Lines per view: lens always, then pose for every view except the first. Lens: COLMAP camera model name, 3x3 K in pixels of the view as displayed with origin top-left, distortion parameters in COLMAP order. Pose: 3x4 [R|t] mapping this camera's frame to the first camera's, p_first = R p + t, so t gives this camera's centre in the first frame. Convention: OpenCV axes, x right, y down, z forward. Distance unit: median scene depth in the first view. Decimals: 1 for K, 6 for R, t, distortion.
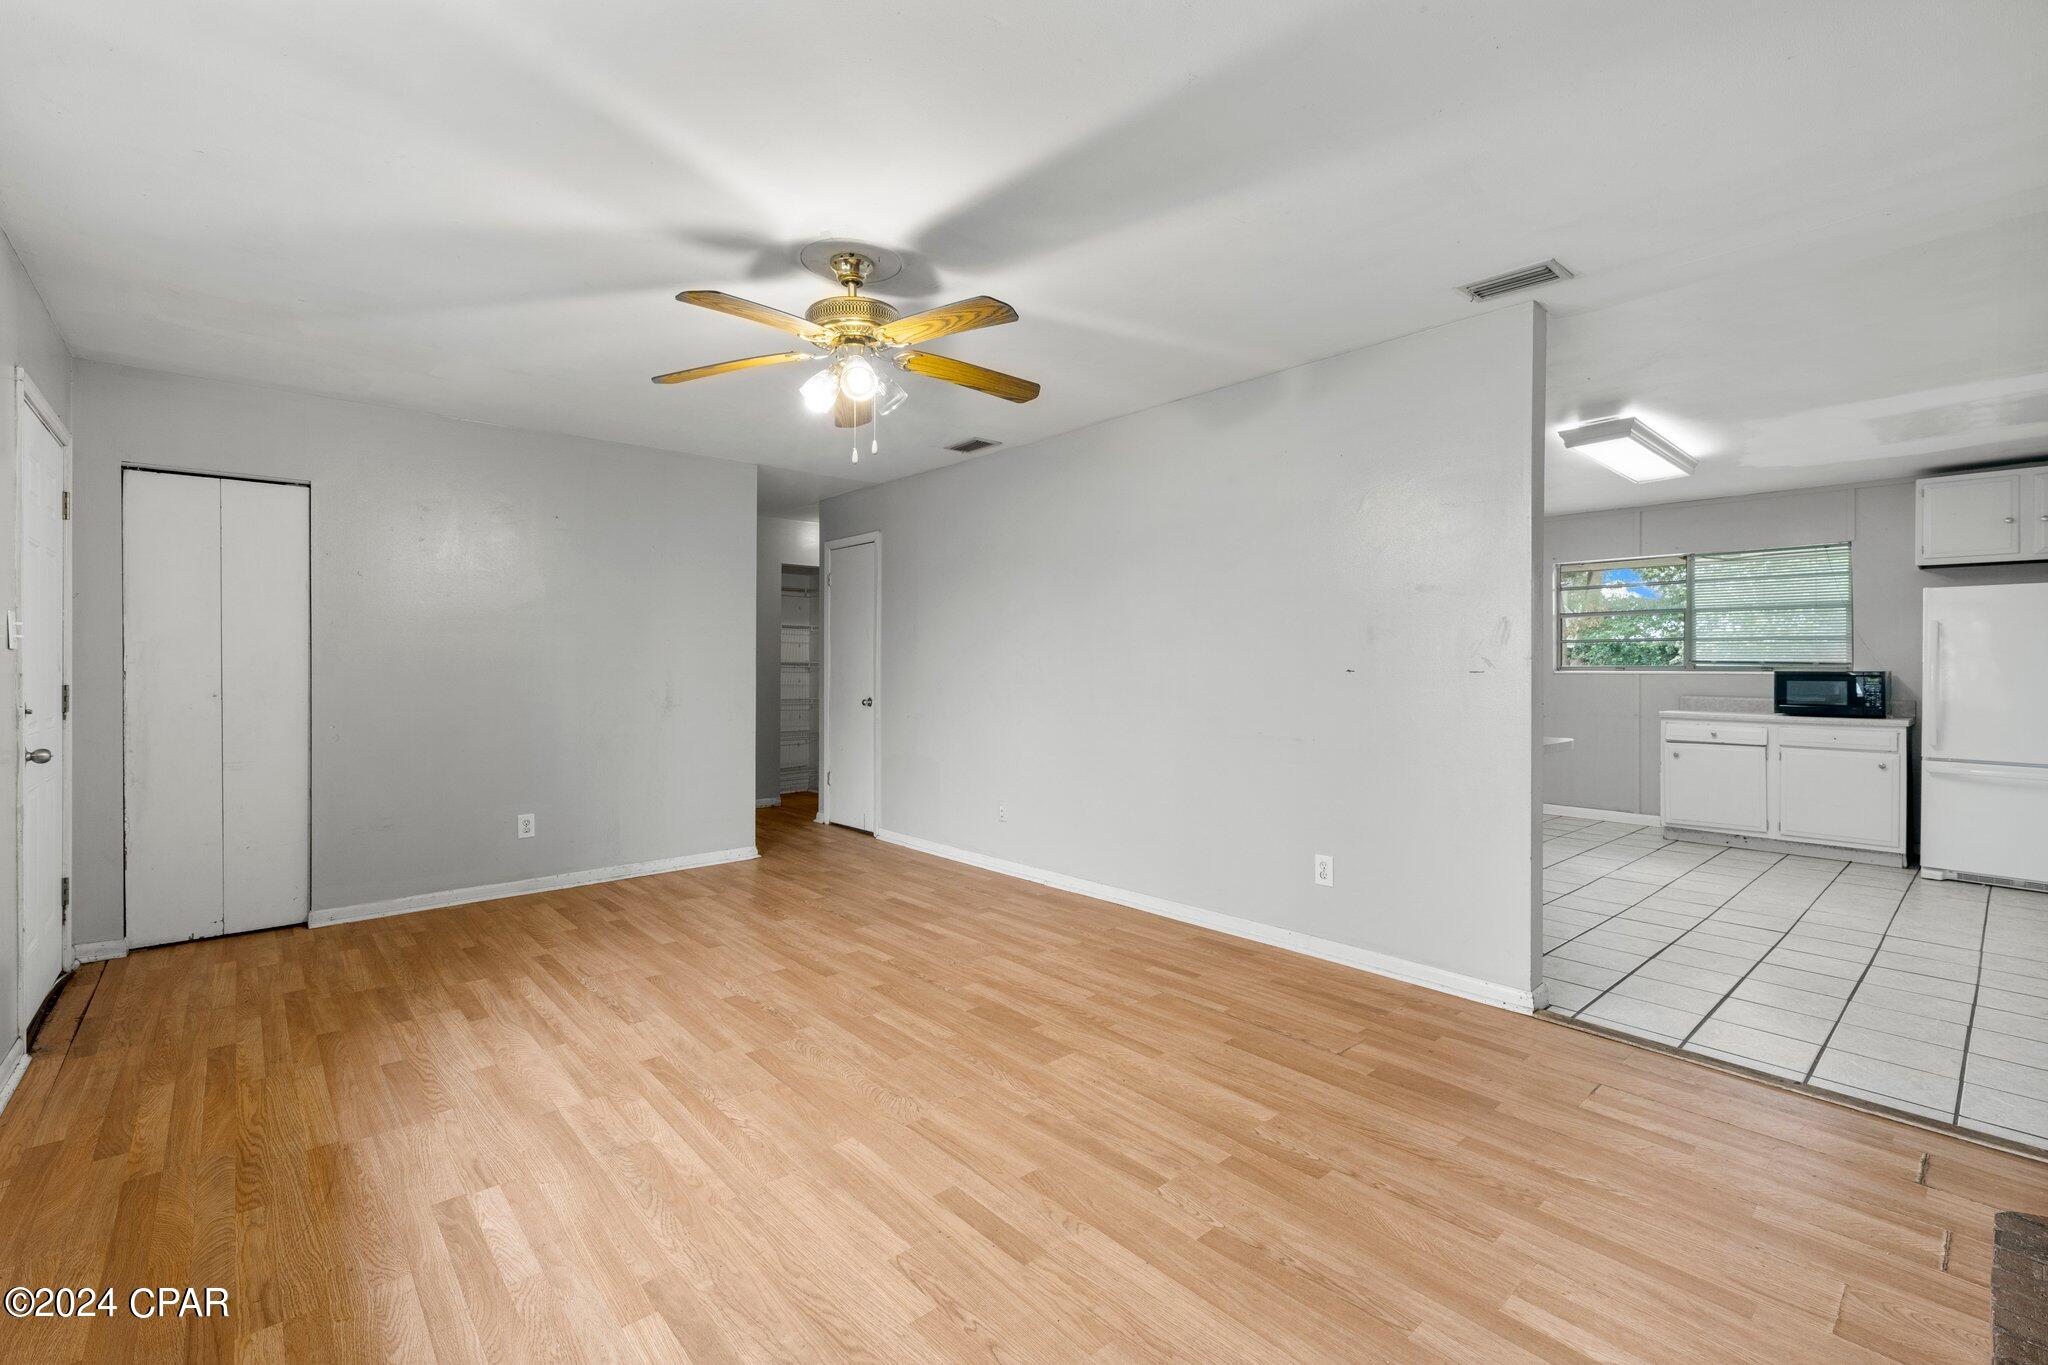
lens RADIAL K [[883.7, 0, 1022.7], [0, 883.7, 670.9], [0, 0, 1]] dist [0.001232, 0.000008]
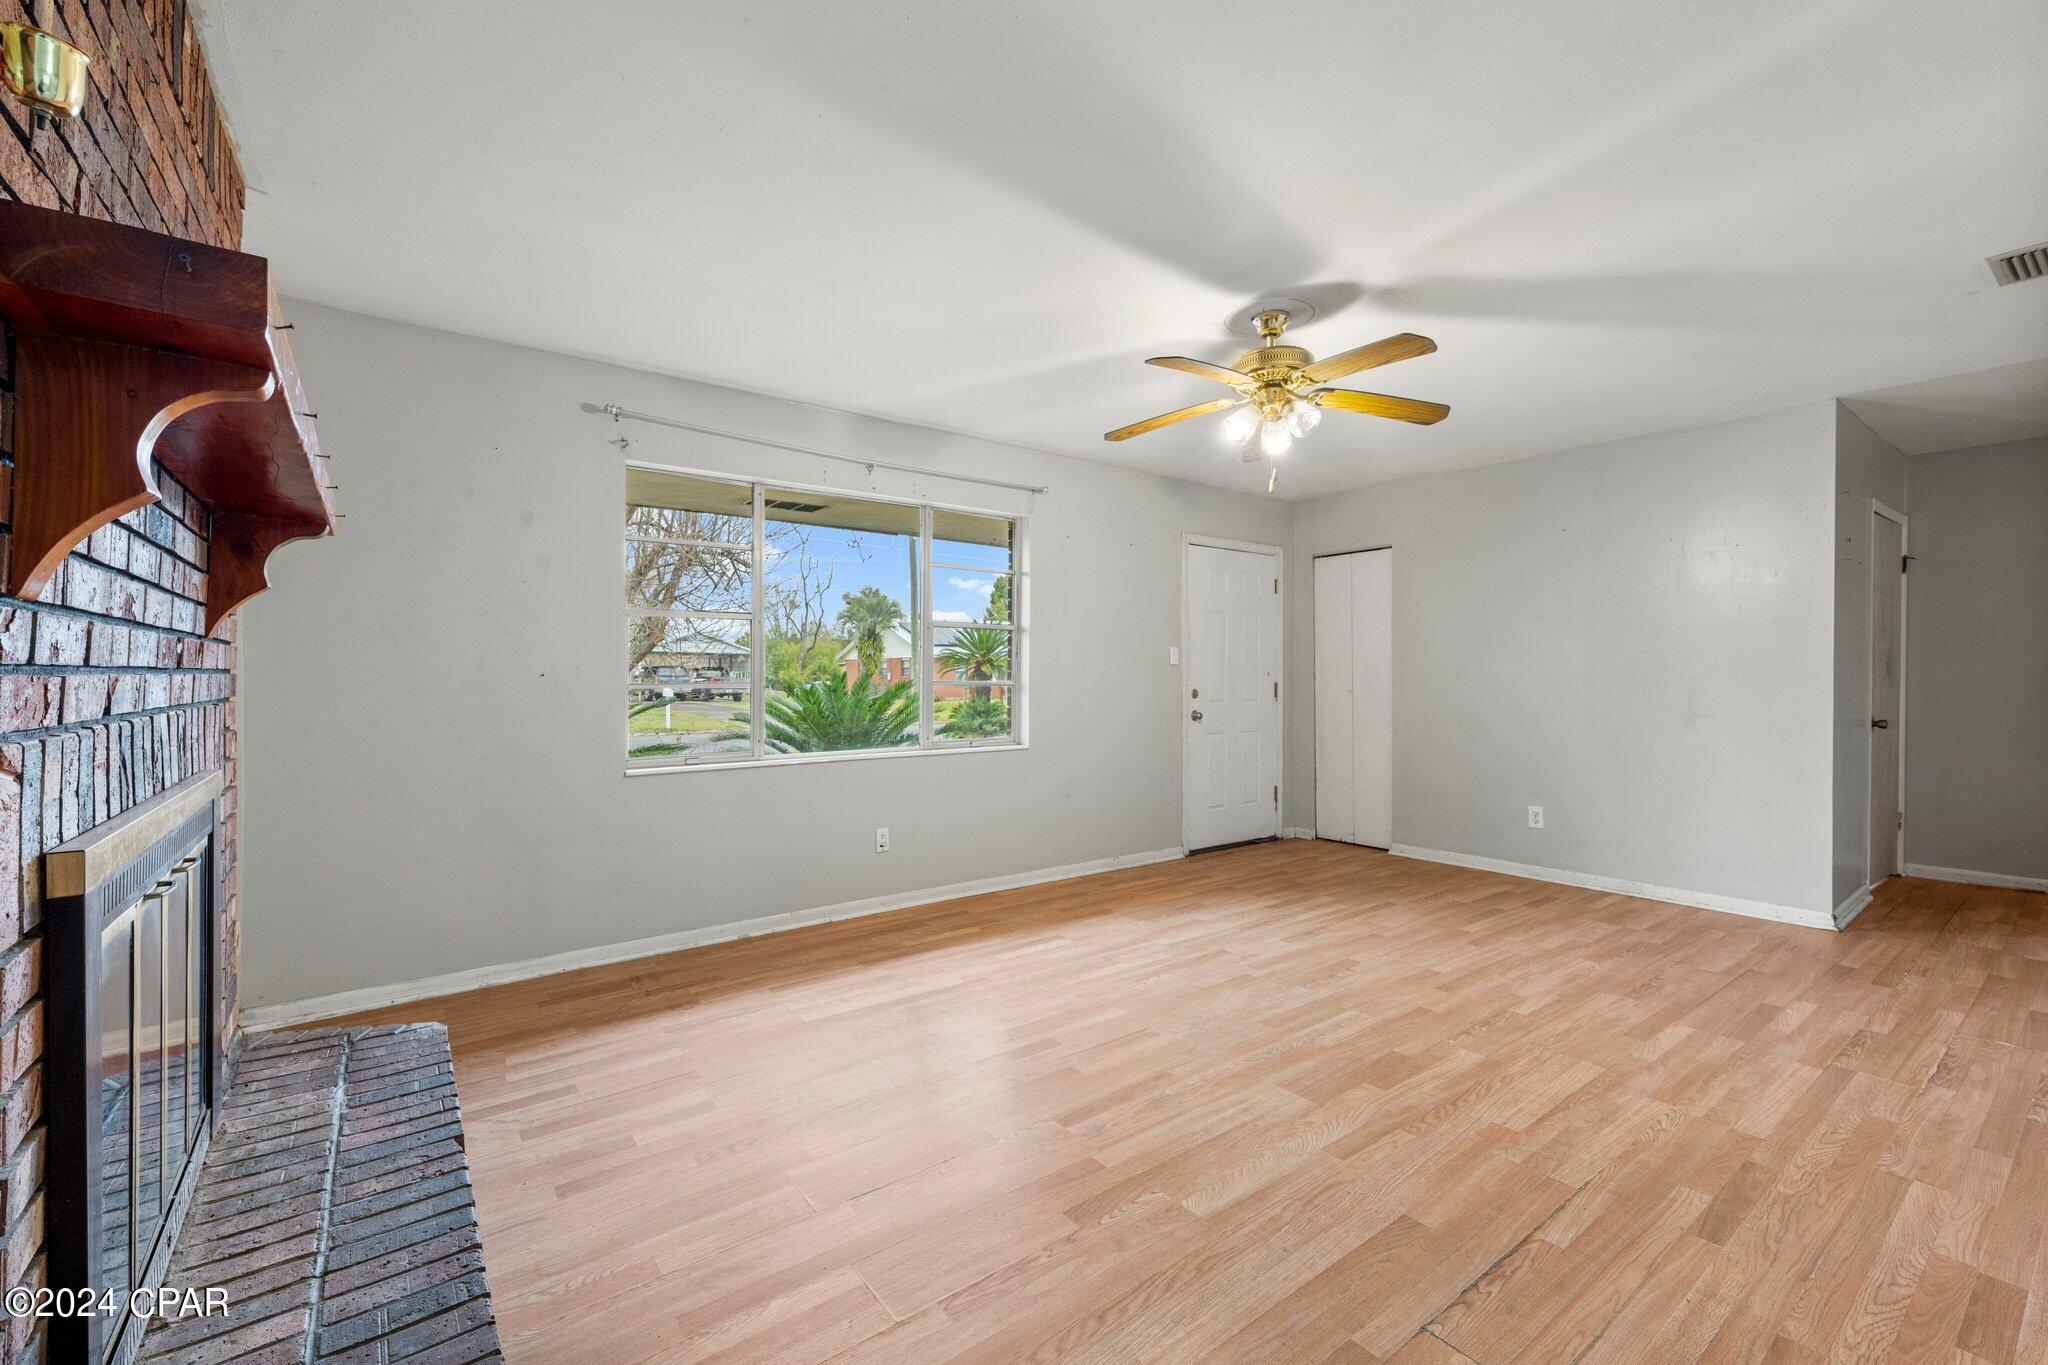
lens RADIAL K [[853.5, 0, 1028.5], [0, 853.5, 674.3], [0, 0, 1]] dist [0.000401, 0.000275]
pose [[-0.078574, 0.000407, -0.996908, 0.893687], [-0.004913, 0.999988, 0.000795, 0.000268], [0.996896, 0.004960, -0.078571, 0.741107]]
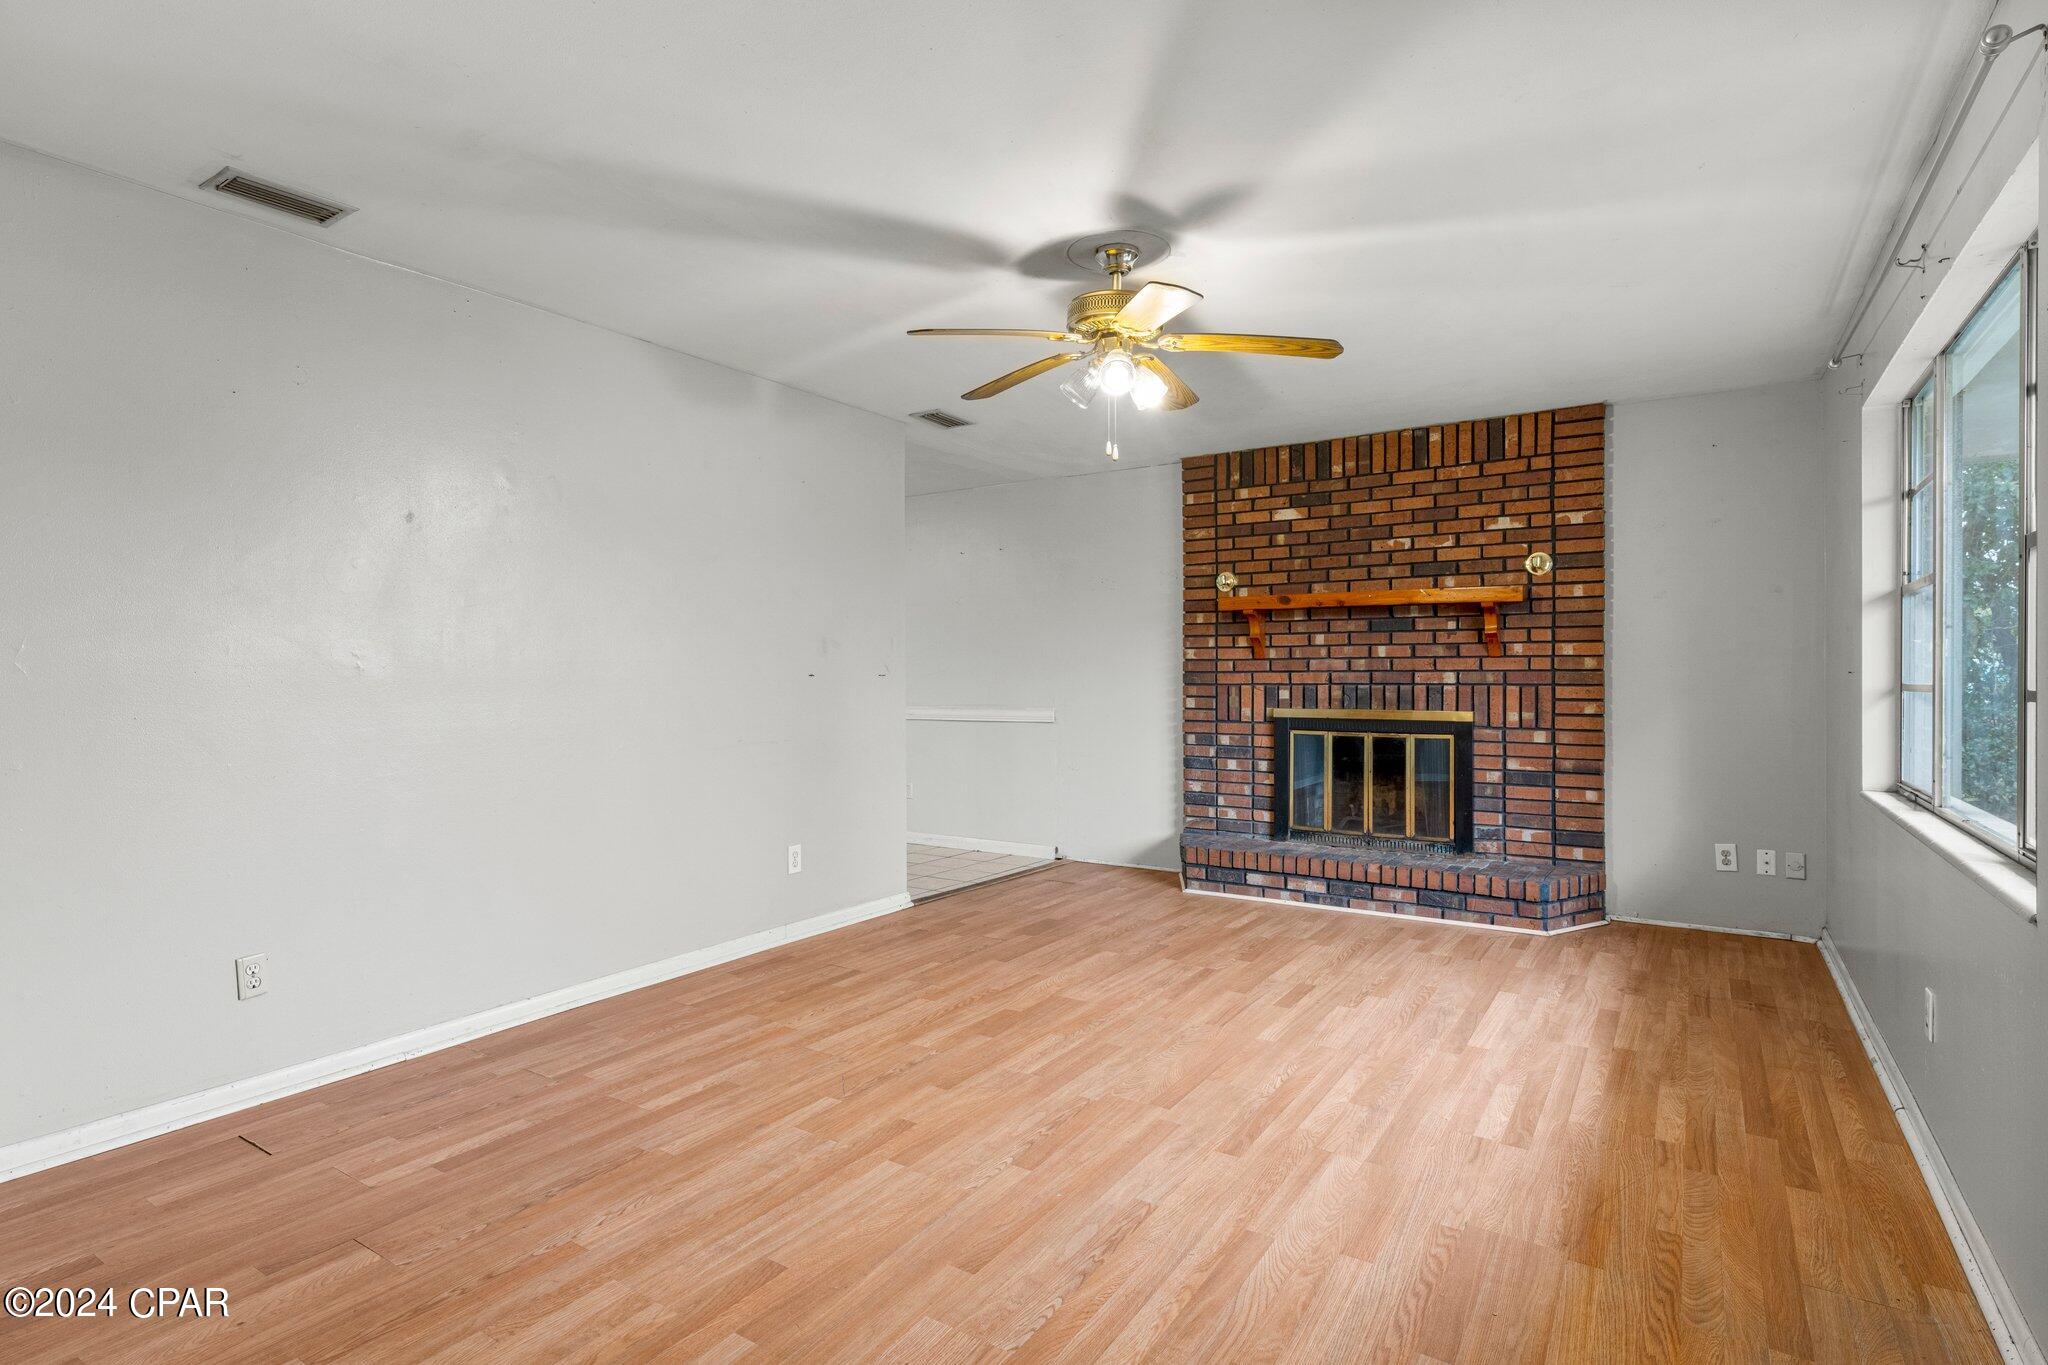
lens RADIAL K [[1027.1, 0, 1025.4], [0, 1027.1, 677.5], [0, 0, 1]] dist [0.003741, 0.000969]
pose [[-0.263711, -0.004627, 0.964591, -1.199257], [0.007436, 0.999949, 0.006829, -0.005207], [-0.964573, 0.008974, -0.263663, 1.334468]]
